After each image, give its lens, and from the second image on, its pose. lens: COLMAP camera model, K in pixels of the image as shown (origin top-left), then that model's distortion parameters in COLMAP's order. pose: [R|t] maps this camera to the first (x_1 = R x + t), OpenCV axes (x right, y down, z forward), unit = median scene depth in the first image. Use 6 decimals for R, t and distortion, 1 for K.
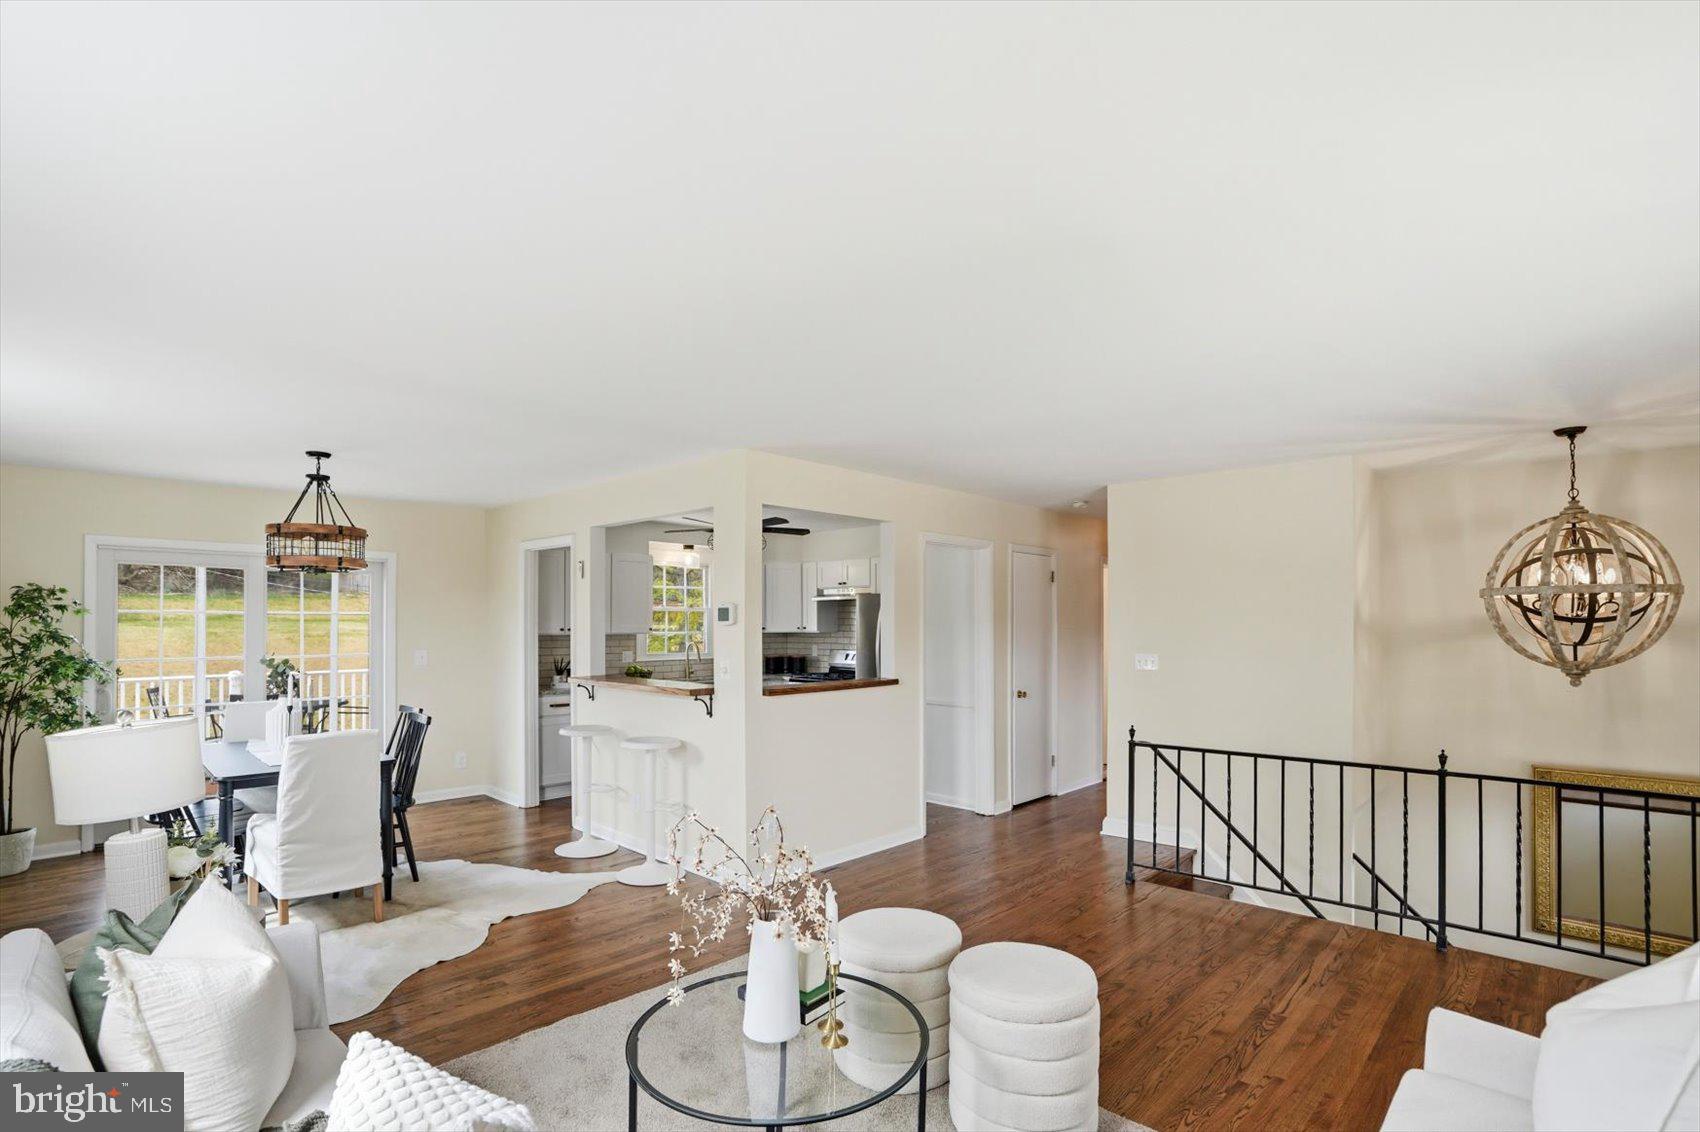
lens RADIAL K [[839.3, 0, 875.8], [0, 839.3, 616.7], [0, 0, 1]] dist [-0.043789, 0.004351]
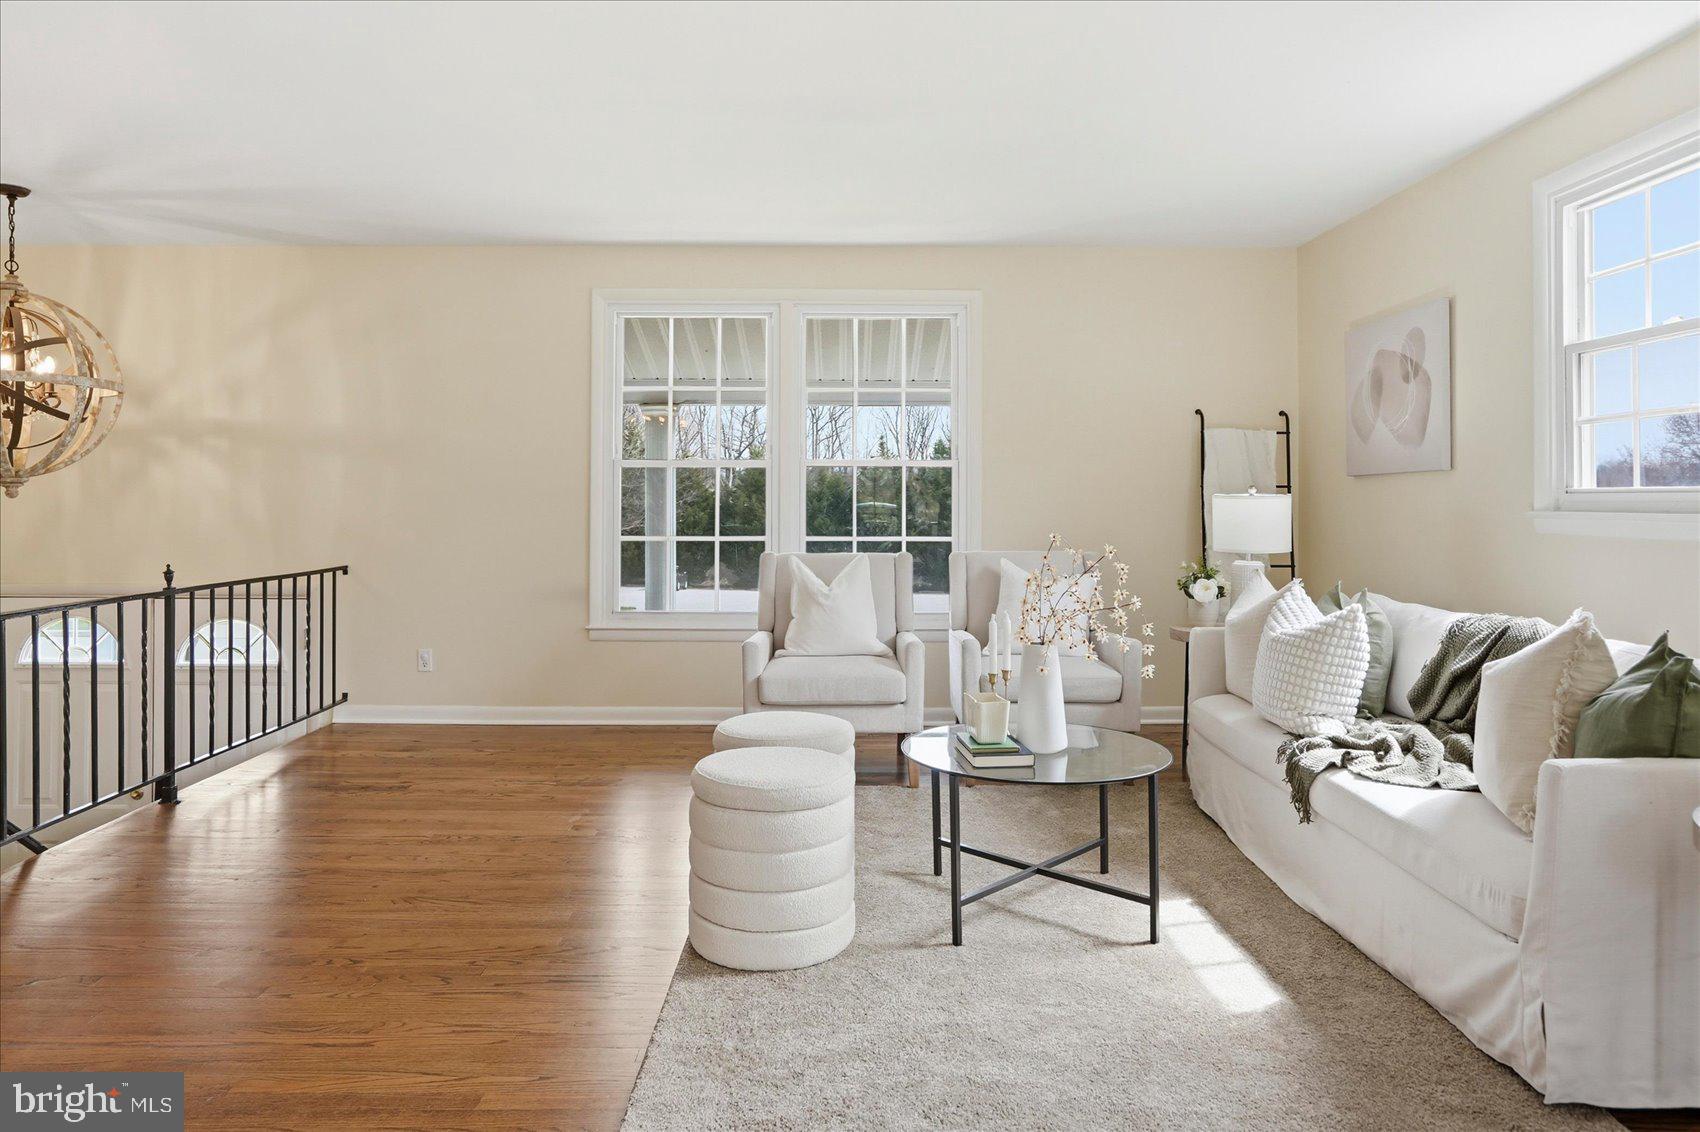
lens RADIAL K [[1084.8, 0, 838.5], [0, 1084.8, 491.8], [0, 0, 1]] dist [-0.030183, 0.001938]
pose [[-0.678047, 0.002252, 0.735015, -0.385341], [-0.005403, 0.999953, -0.008048, 0.063055], [-0.734998, -0.009428, -0.678003, 0.833816]]
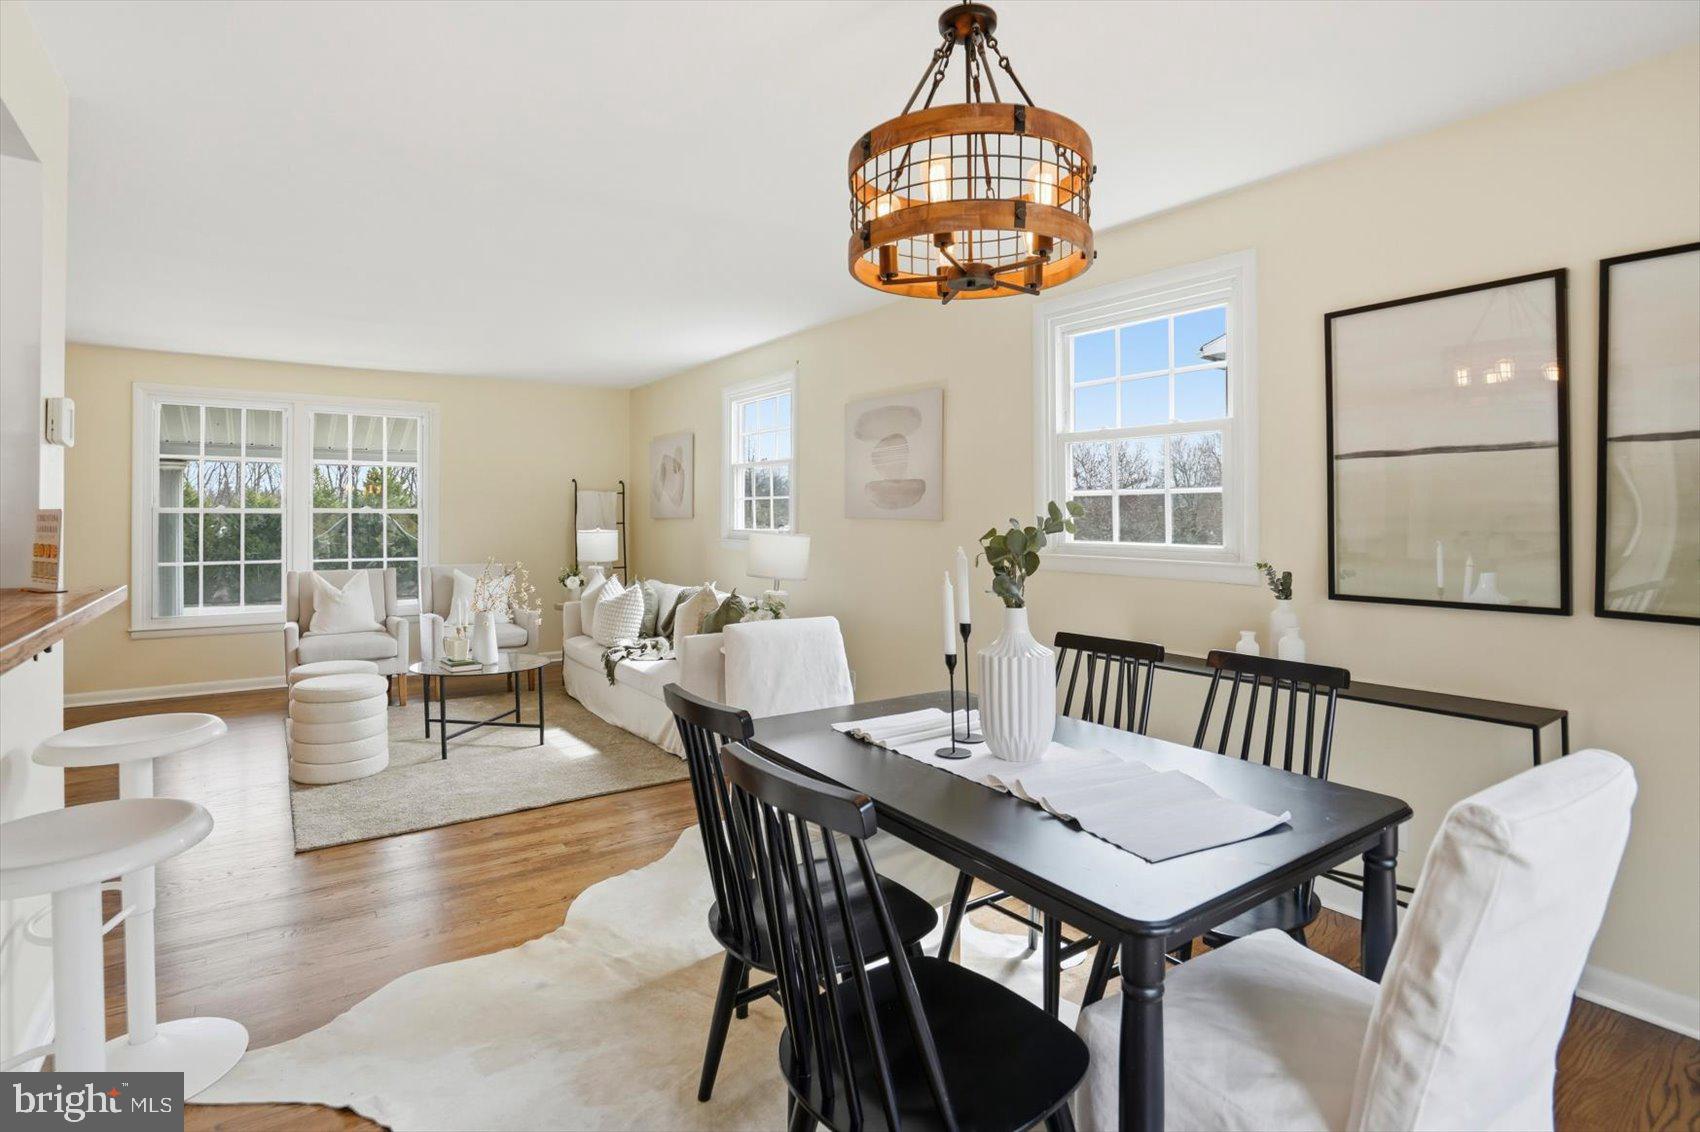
lens RADIAL K [[839.3, 0, 846.6], [0, 839.3, 517.1], [0, 0, 1]] dist [-0.043789, 0.004351]
pose [[-0.977869, 0.000023, 0.209217, -0.583095], [-0.000299, 0.999999, -0.001509, 0.040503], [-0.209217, -0.001539, -0.977868, 1.127089]]
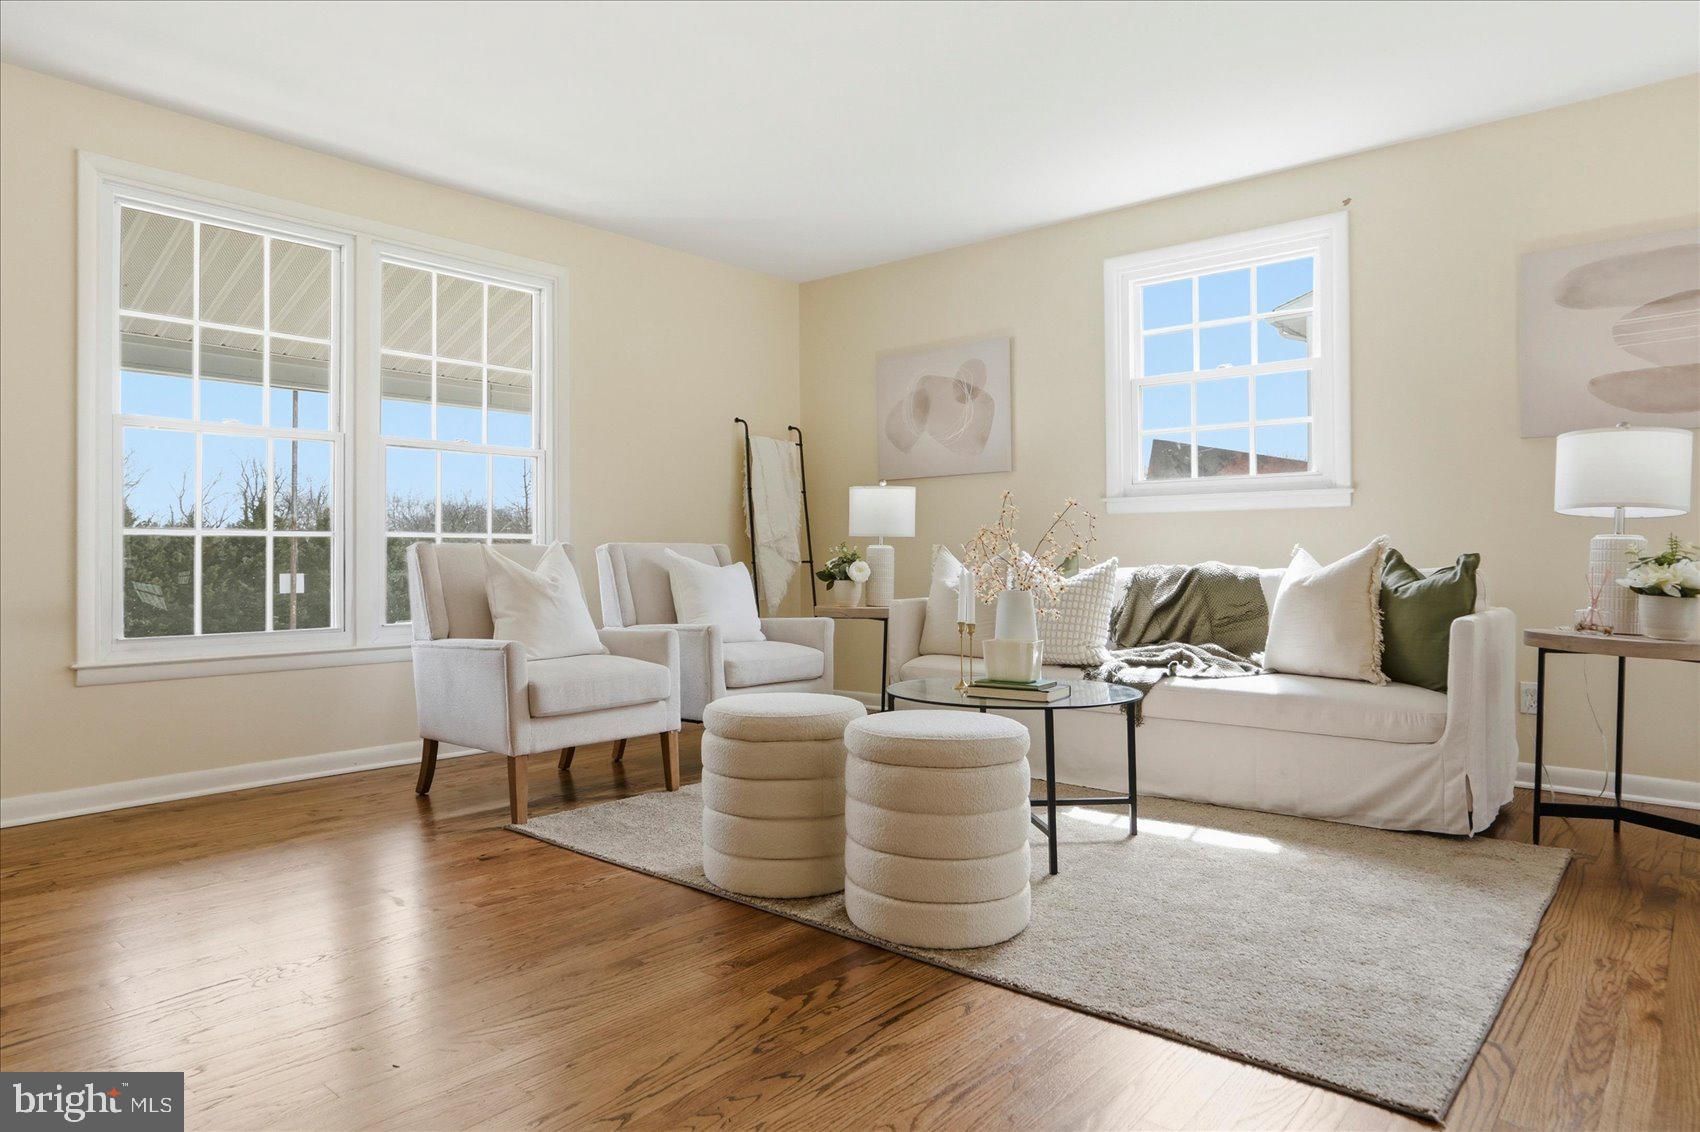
lens RADIAL K [[1052.7, 0, 795.8], [0, 1052.7, 543.4], [0, 0, 1]] dist [-0.018981, 0.004559]
pose [[-0.999948, 0.003549, -0.009605, 0.065642], [0.003695, 0.999877, -0.015264, 0.116912], [0.009550, -0.015299, -0.999837, 0.955103]]
